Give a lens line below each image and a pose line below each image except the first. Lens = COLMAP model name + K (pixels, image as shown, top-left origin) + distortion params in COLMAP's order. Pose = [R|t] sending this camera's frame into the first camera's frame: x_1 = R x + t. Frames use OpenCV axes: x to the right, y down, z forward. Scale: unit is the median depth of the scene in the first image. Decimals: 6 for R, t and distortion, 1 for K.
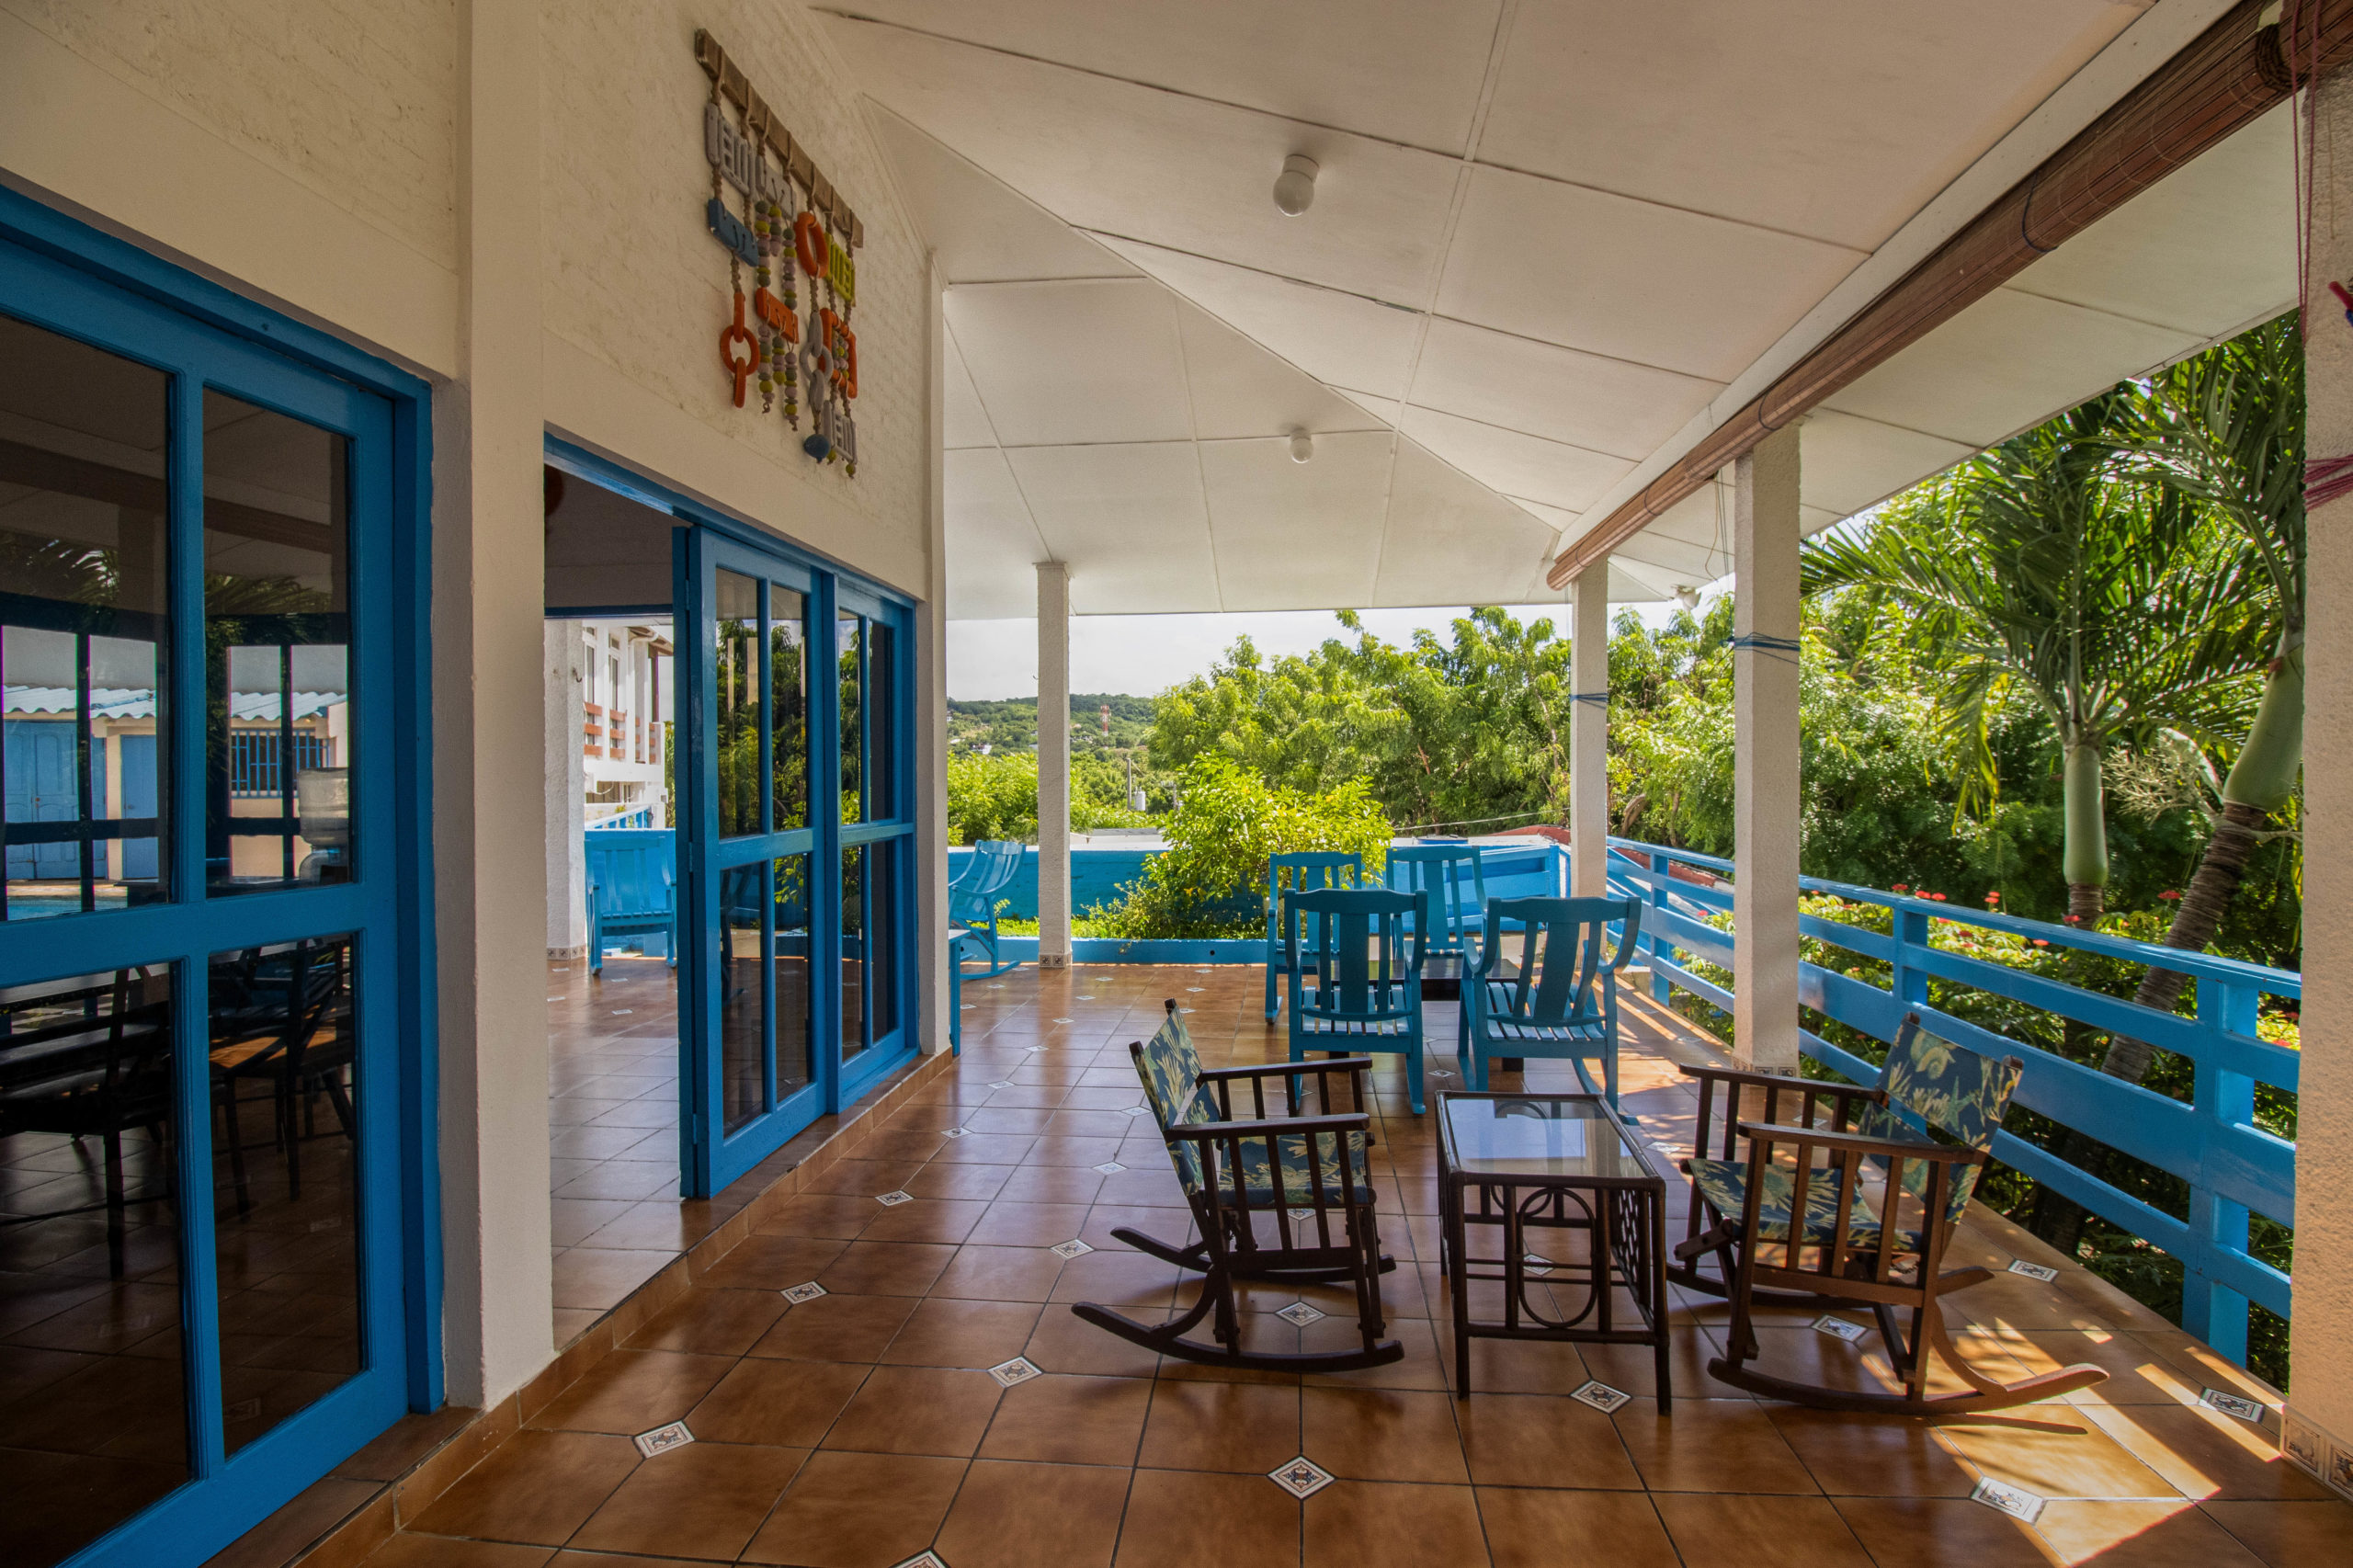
lens RADIAL K [[1087.1, 0, 1191.4], [0, 1087.1, 780.5], [0, 0, 1]] dist [-0.000790, -0.014058]
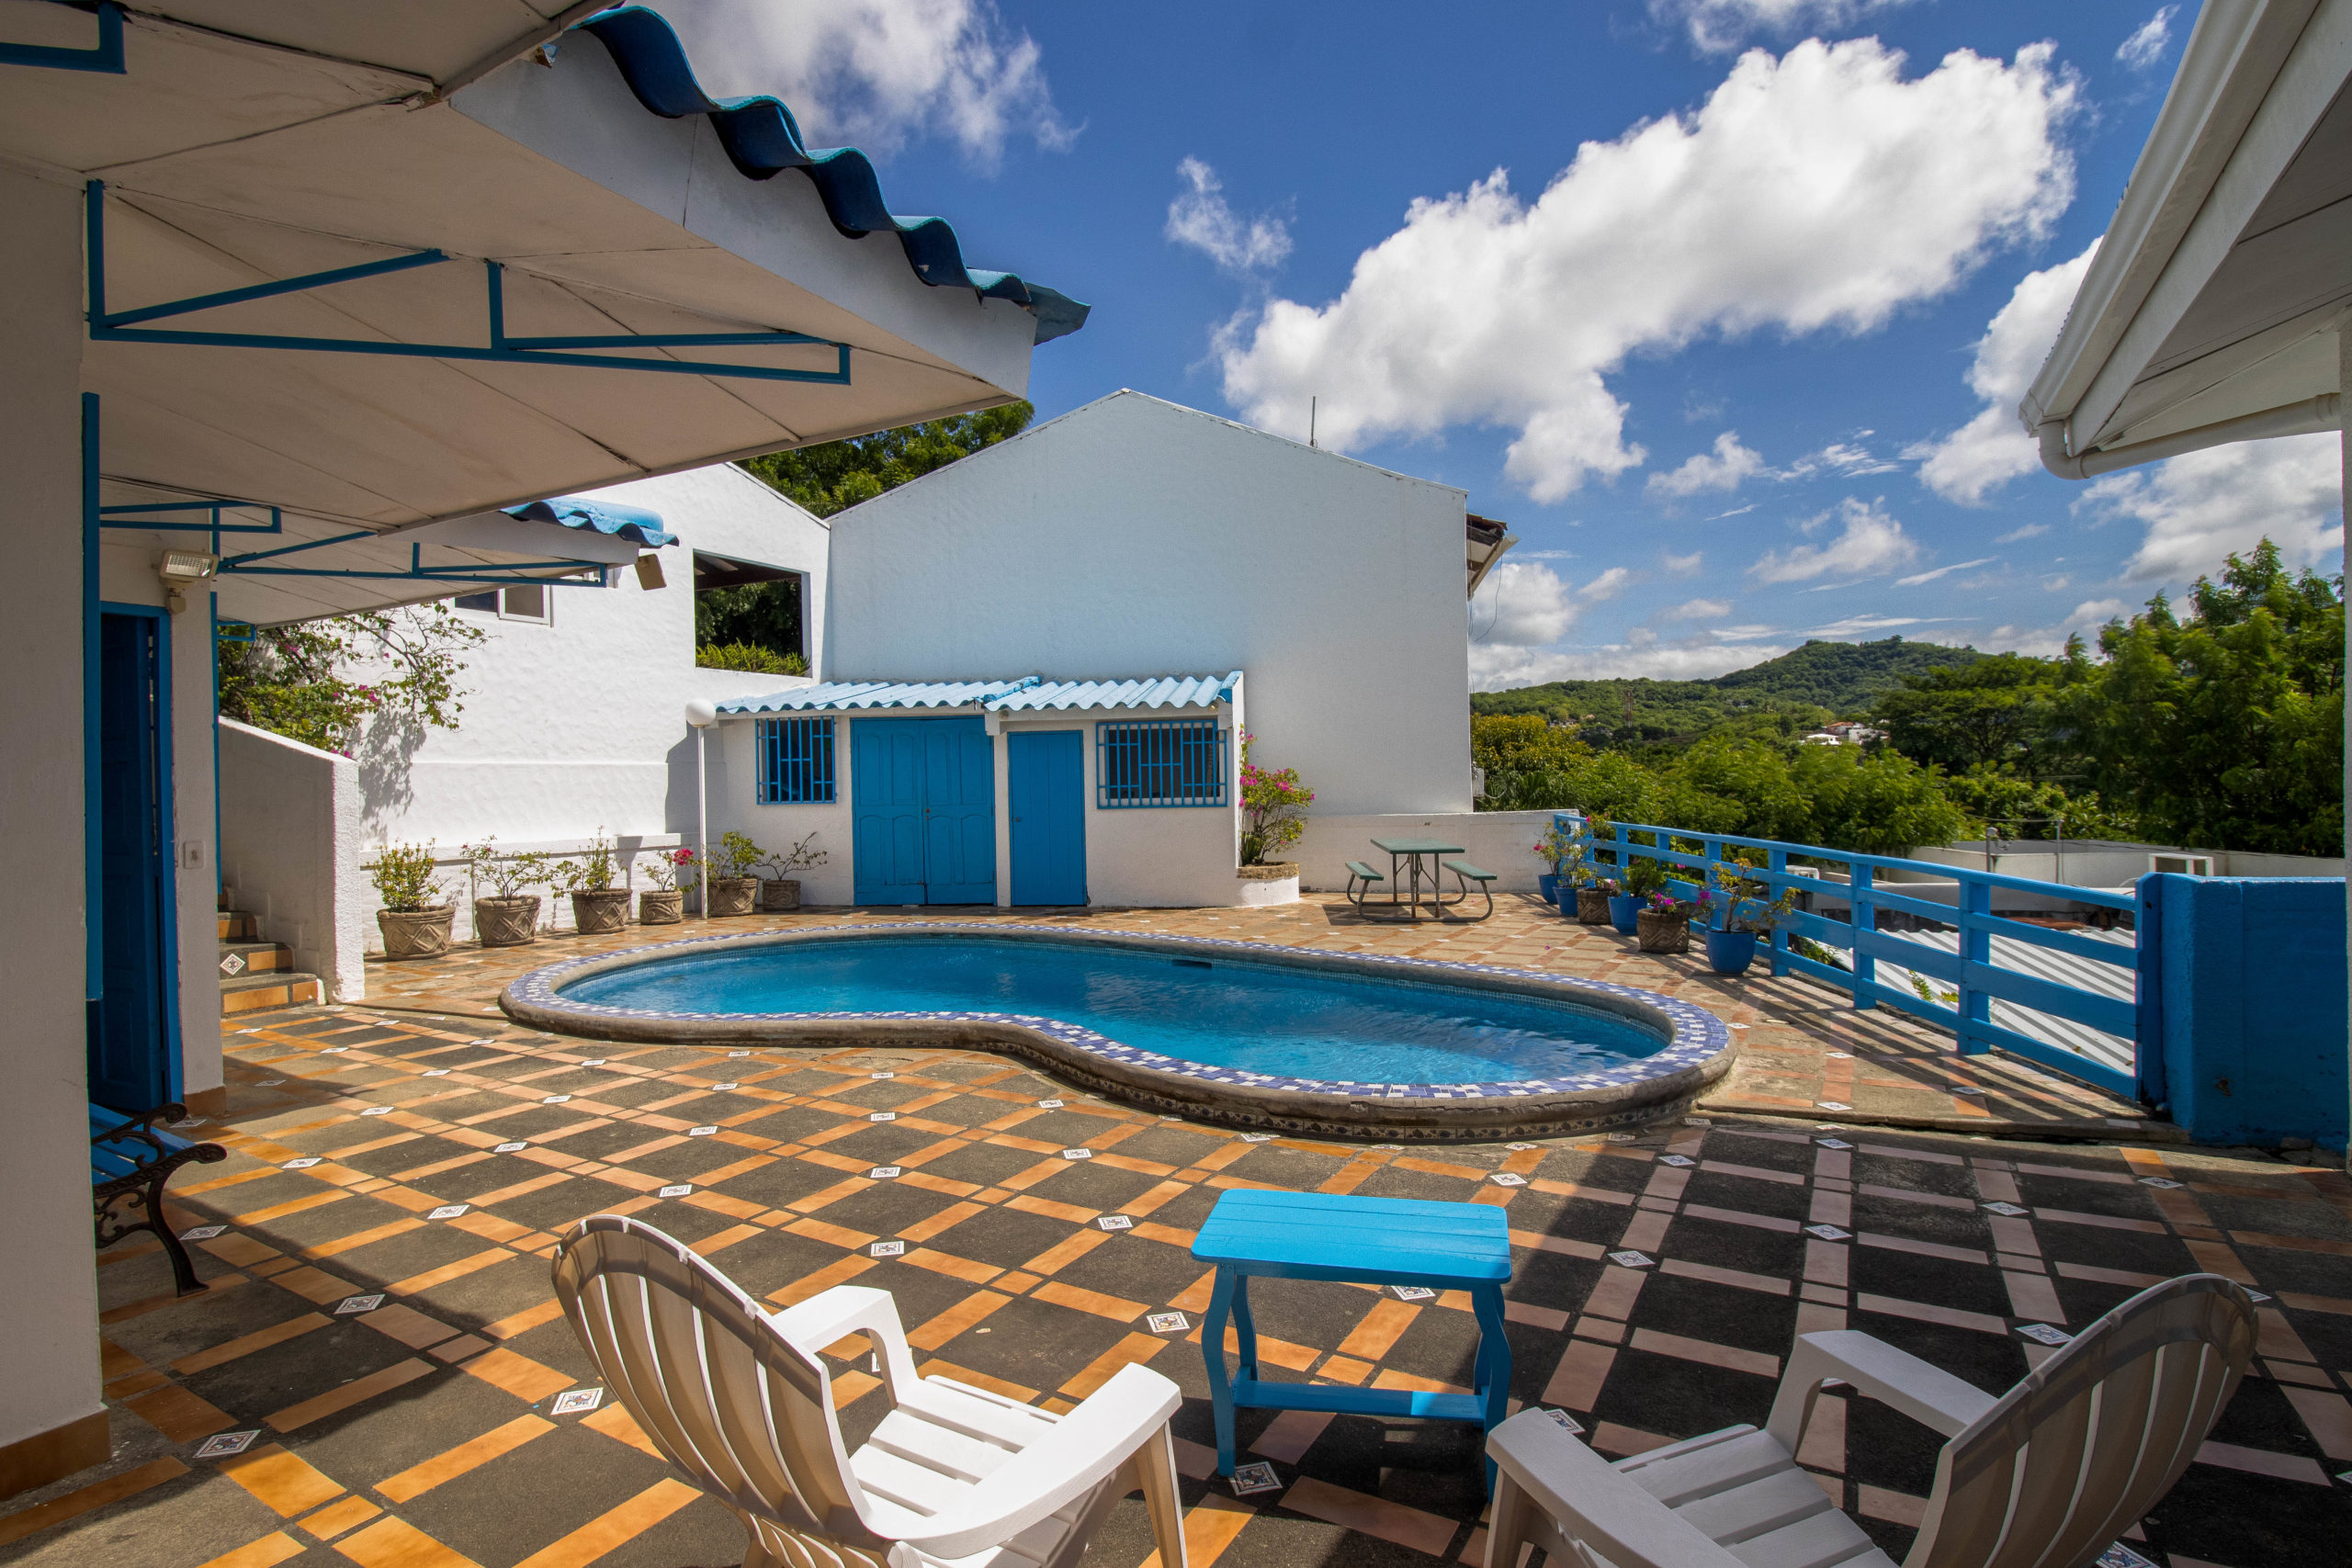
lens RADIAL K [[1165.0, 0, 1183.6], [0, 1165.0, 781.7], [0, 0, 1]] dist [-0.000126, -0.001662]
pose [[0.906471, -0.012067, -0.422096, -0.434229], [0.012637, 0.999919, -0.001446, -0.001173], [0.422079, -0.004023, 0.906550, 0.209922]]
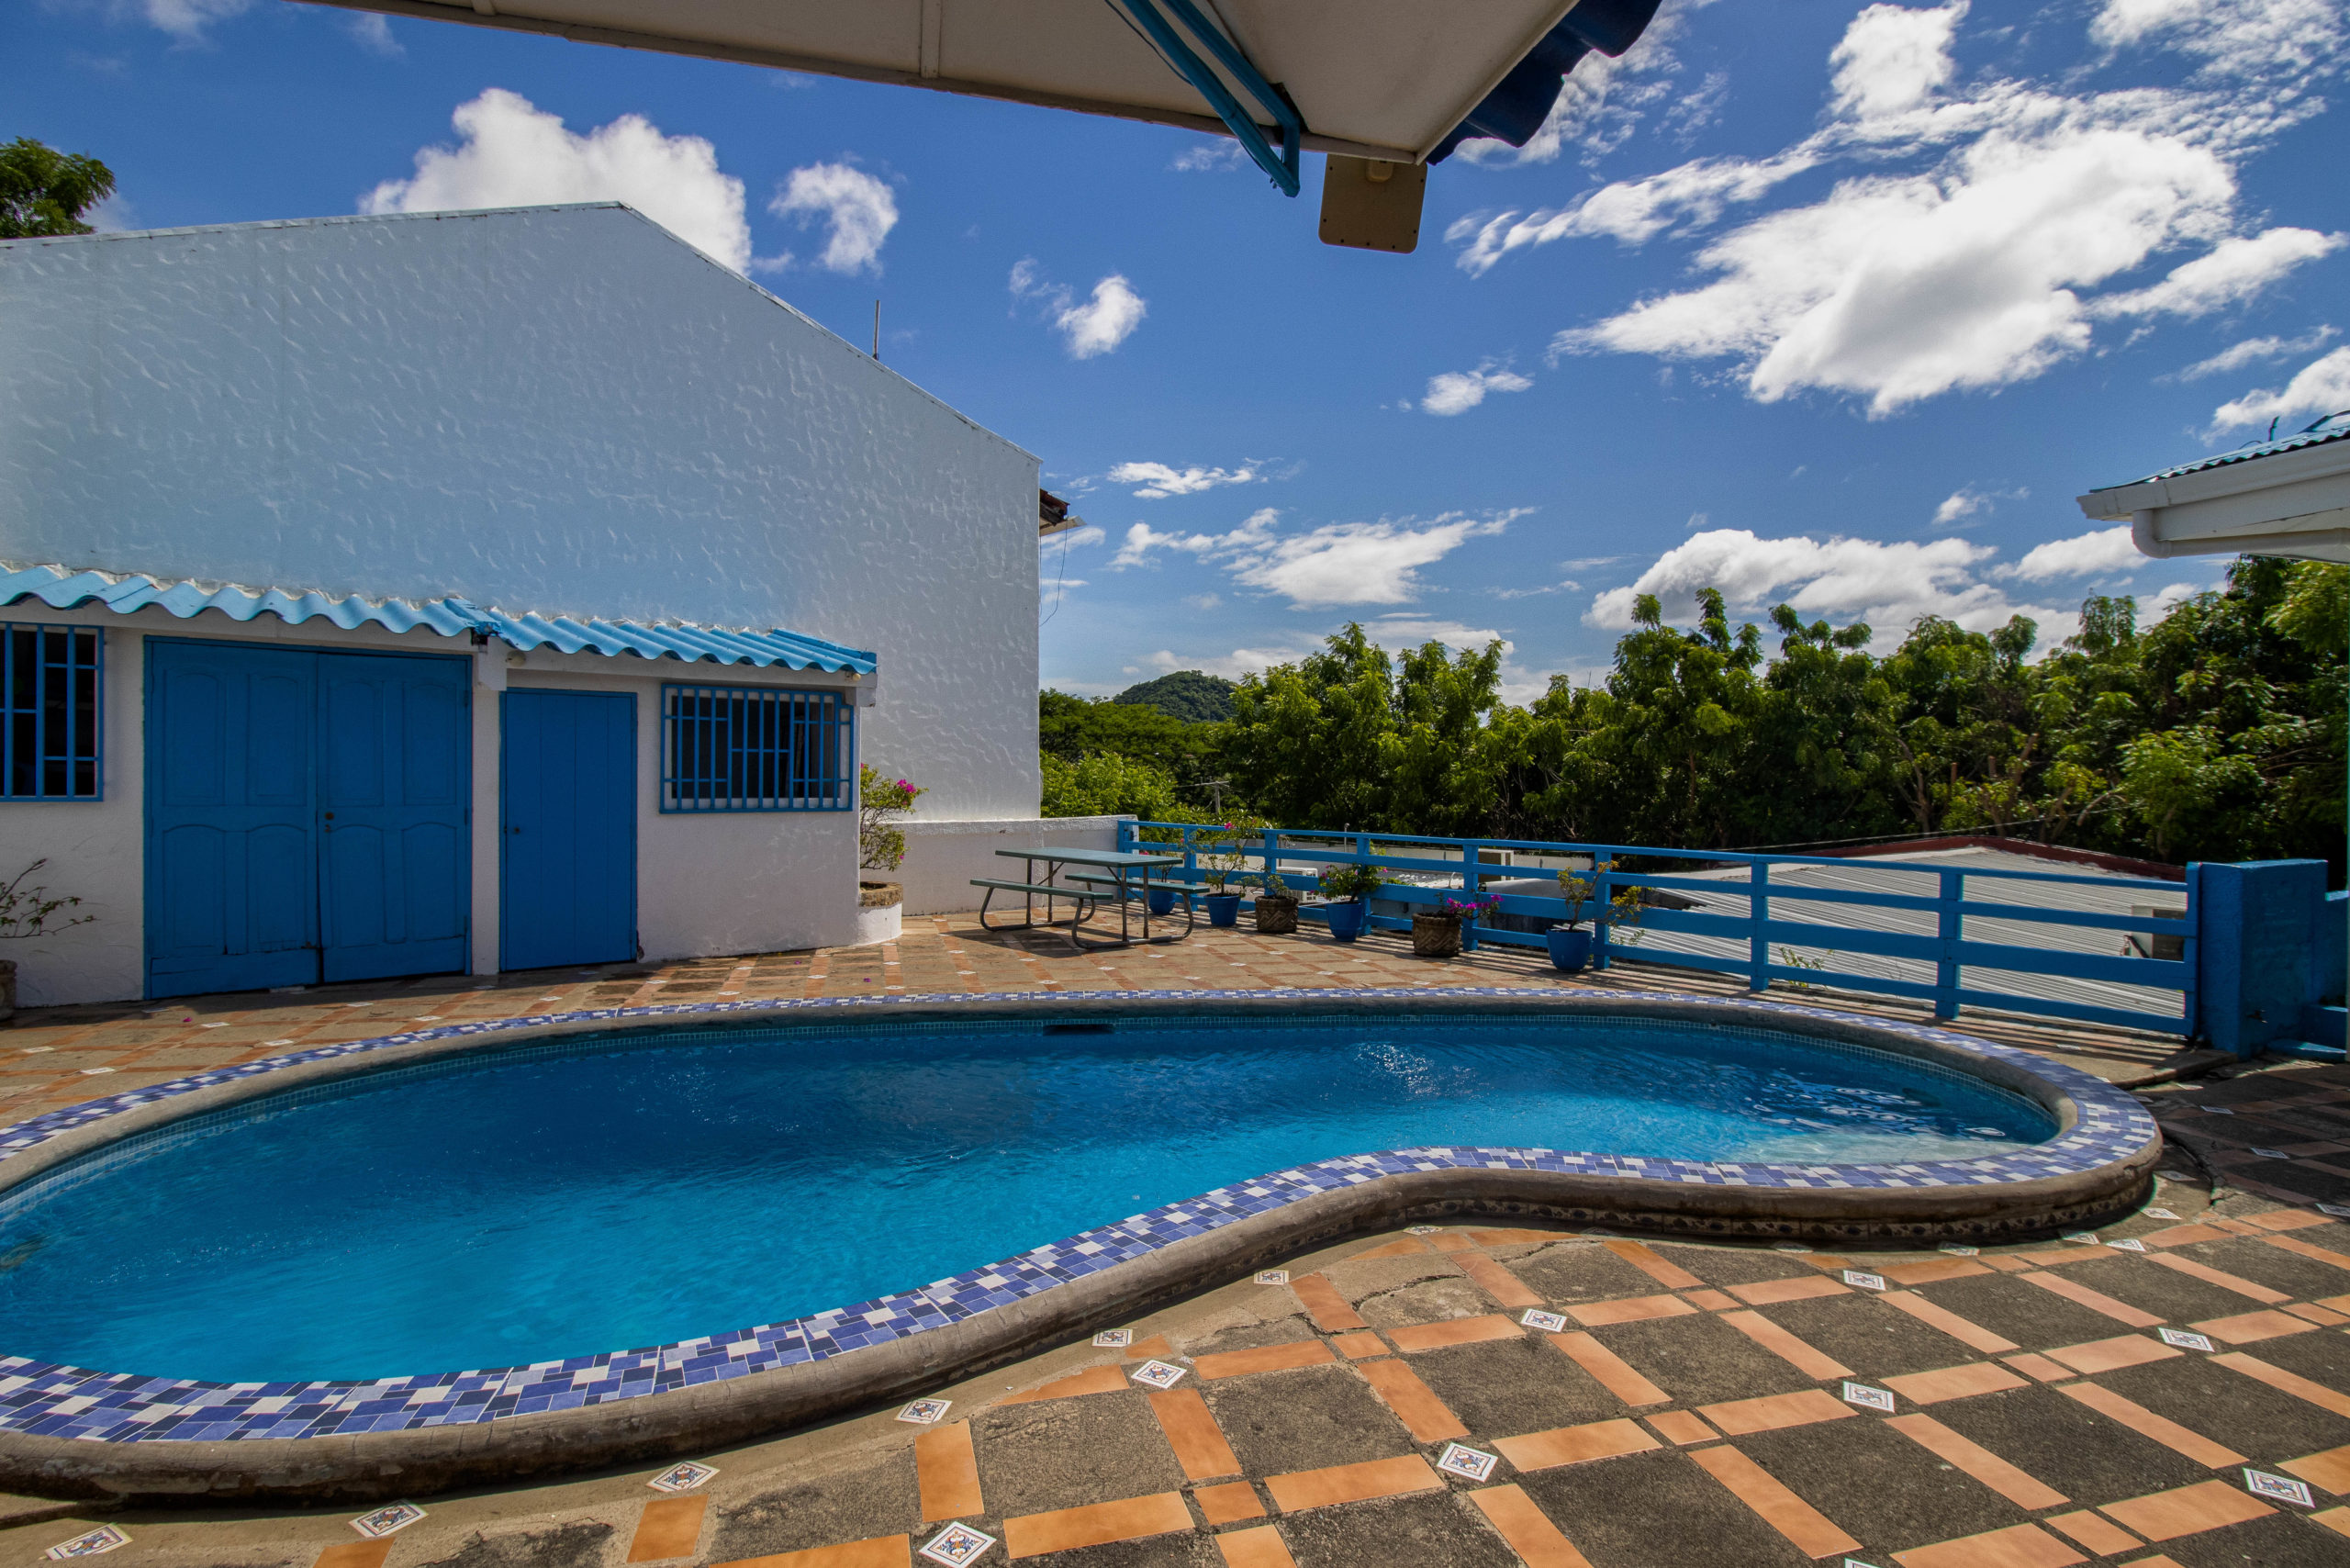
lens RADIAL K [[1144.0, 0, 1175.0], [0, 1144.0, 784.0], [0, 0, 1]] dist [0.000398, -0.017139]
pose [[0.938099, 0.008346, 0.346266, -0.776950], [-0.007570, 0.999965, -0.003593, 0.002143], [-0.346284, 0.000750, 0.938129, 0.337357]]
